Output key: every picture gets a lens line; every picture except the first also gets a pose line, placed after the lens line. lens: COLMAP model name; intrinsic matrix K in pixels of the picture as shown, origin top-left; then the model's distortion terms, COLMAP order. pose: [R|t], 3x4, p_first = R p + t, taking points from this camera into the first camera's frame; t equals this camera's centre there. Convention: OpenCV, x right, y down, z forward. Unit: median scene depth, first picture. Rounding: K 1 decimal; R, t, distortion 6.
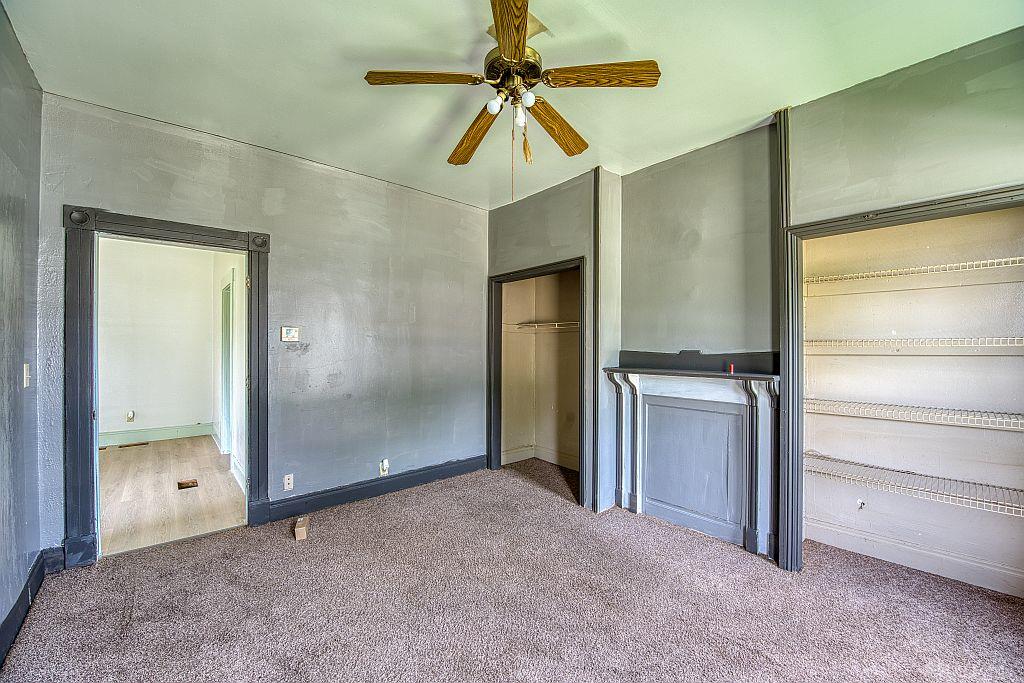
lens RADIAL K [[402.2, 0, 517.5], [0, 402.2, 343.4], [0, 0, 1]] dist [0.001981, -0.000253]
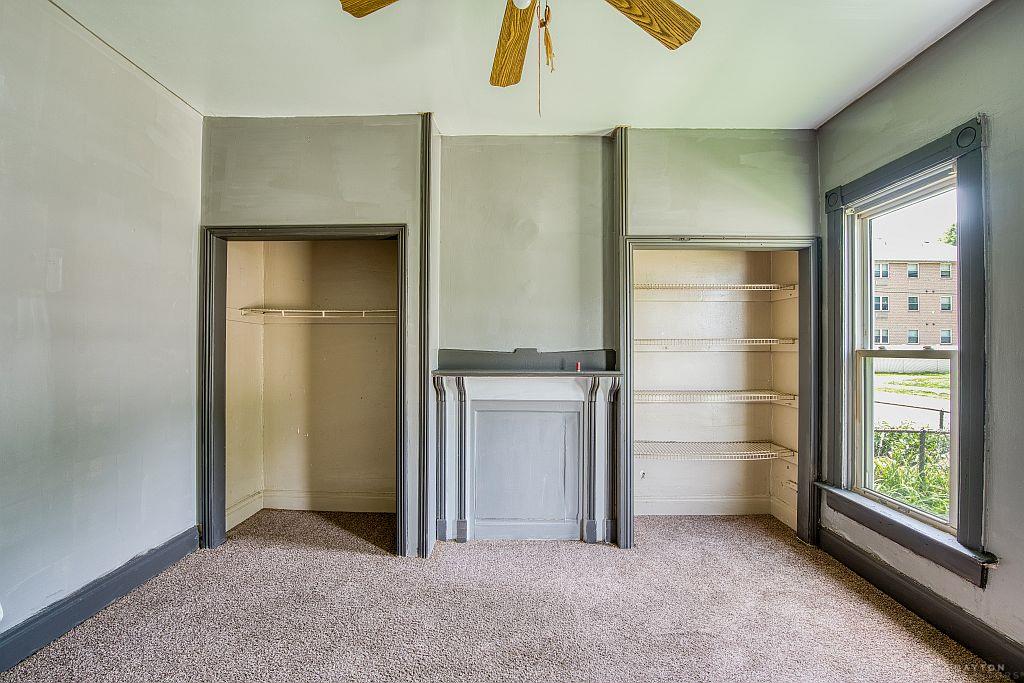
lens RADIAL K [[435.0, 0, 506.1], [0, 435.0, 342.6], [0, 0, 1]] dist [-0.018008, -0.000159]
pose [[0.687095, 0.004160, 0.726556, -0.324594], [-0.008210, 0.999964, 0.002039, 0.002090], [-0.726521, -0.007365, 0.687105, 0.334097]]
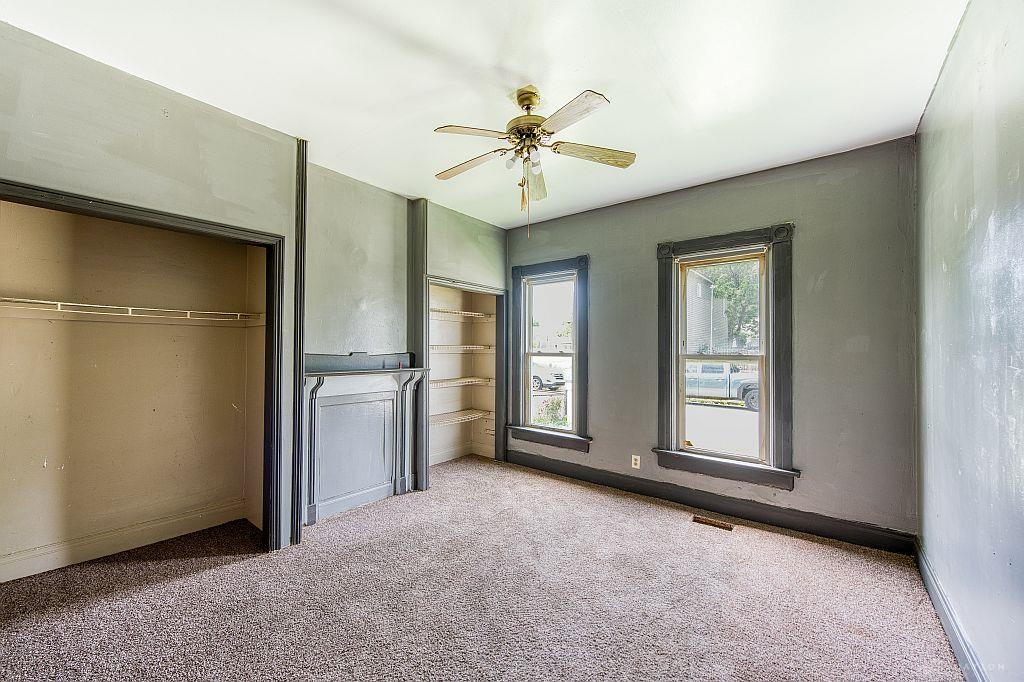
lens RADIAL K [[408.7, 0, 470.7], [0, 408.7, 343.5], [0, 0, 1]] dist [0.000728, -0.000064]
pose [[-0.100184, 0.010789, 0.994910, -0.751539], [-0.017672, 0.999764, -0.012621, 0.001323], [-0.994812, -0.018846, -0.099970, 0.774450]]
